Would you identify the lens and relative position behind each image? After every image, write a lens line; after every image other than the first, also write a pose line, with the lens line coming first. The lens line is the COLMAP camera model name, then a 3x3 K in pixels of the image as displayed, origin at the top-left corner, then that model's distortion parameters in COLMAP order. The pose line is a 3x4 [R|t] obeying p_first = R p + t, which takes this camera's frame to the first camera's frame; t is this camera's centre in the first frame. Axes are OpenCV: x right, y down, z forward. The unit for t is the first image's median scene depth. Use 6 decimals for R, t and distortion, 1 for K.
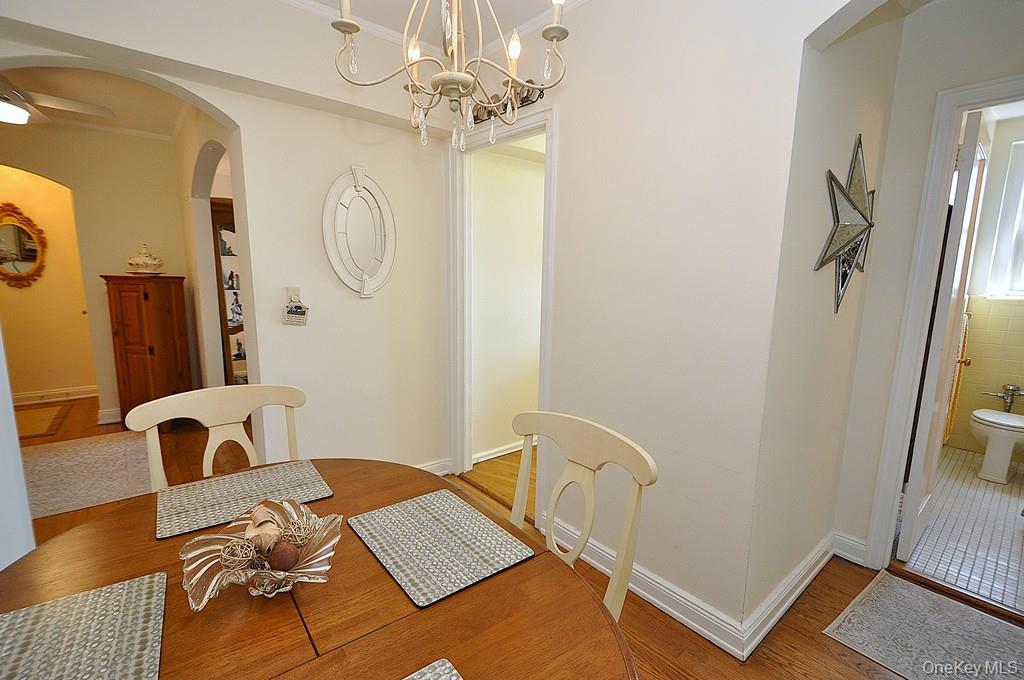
lens RADIAL K [[446.8, 0, 509.9], [0, 446.8, 341.1], [0, 0, 1]] dist [-0.003474, -0.002047]
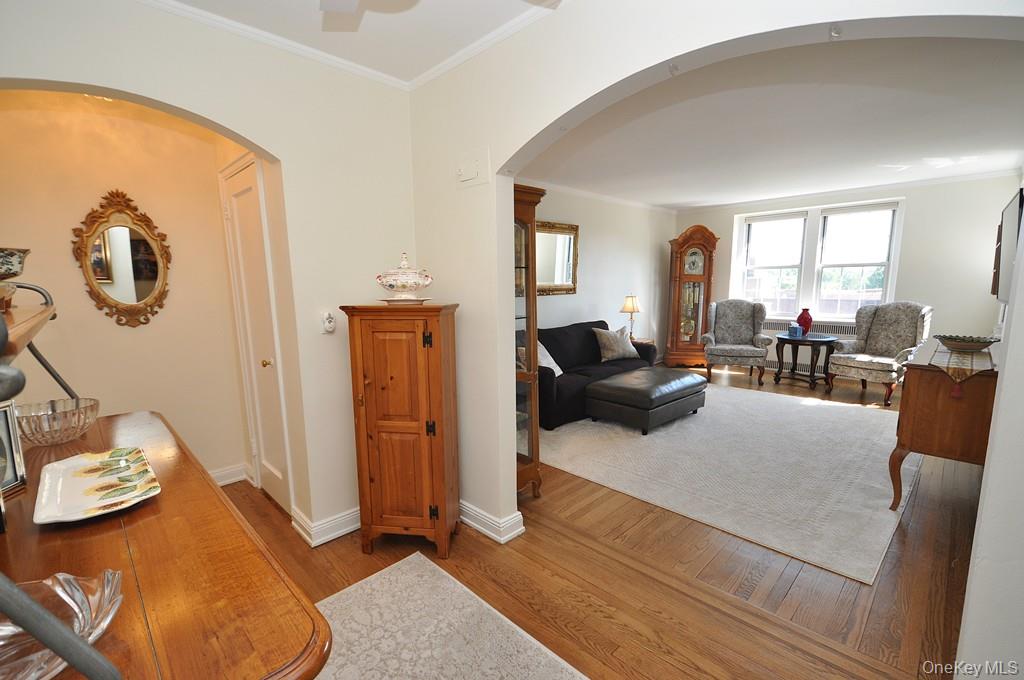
lens RADIAL K [[446.8, 0, 510.5], [0, 446.8, 345.8], [0, 0, 1]] dist [-0.003474, -0.002047]
pose [[0.996118, -0.036399, 0.080155, -0.730495], [0.036655, 0.999326, -0.001721, -0.084255], [-0.080038, 0.004652, 0.996781, 0.380897]]
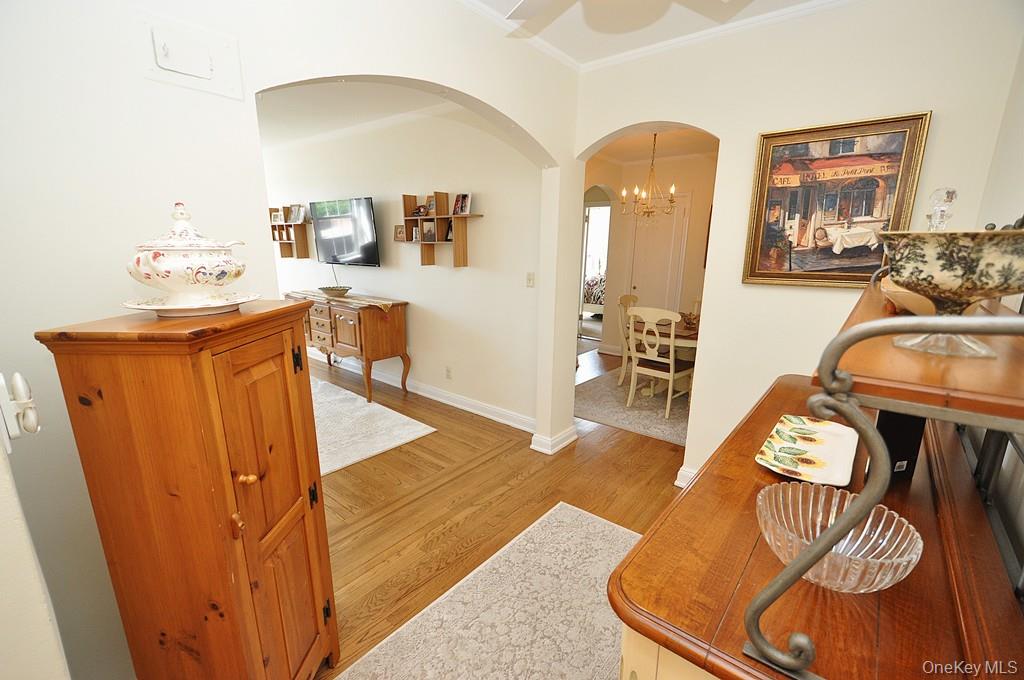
lens RADIAL K [[446.8, 0, 513.2], [0, 446.8, 346.3], [0, 0, 1]] dist [-0.003474, -0.002047]
pose [[-0.170112, -0.247679, 0.953791, -1.142808], [0.134993, 0.952916, 0.271529, -0.177127], [-0.976135, 0.174946, -0.128667, 0.832026]]
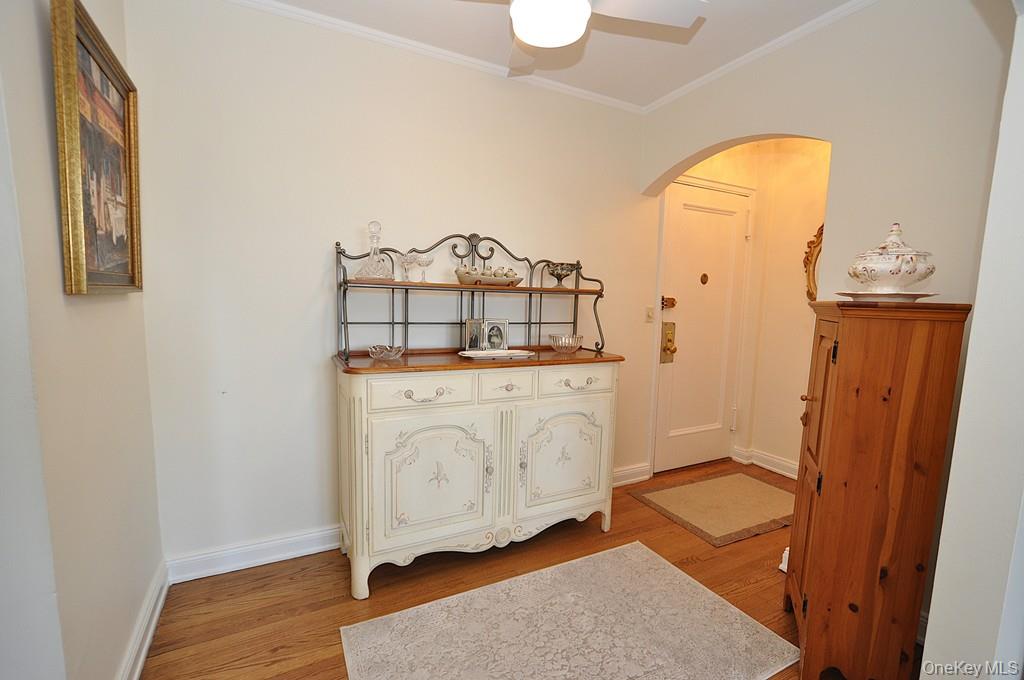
lens RADIAL K [[446.8, 0, 511.0], [0, 446.8, 346.7], [0, 0, 1]] dist [-0.003474, -0.002047]
pose [[-0.202537, 0.086275, -0.975467, -0.358514], [-0.166228, 0.978627, 0.121068, -0.101075], [0.965063, 0.186670, -0.183867, 0.763602]]
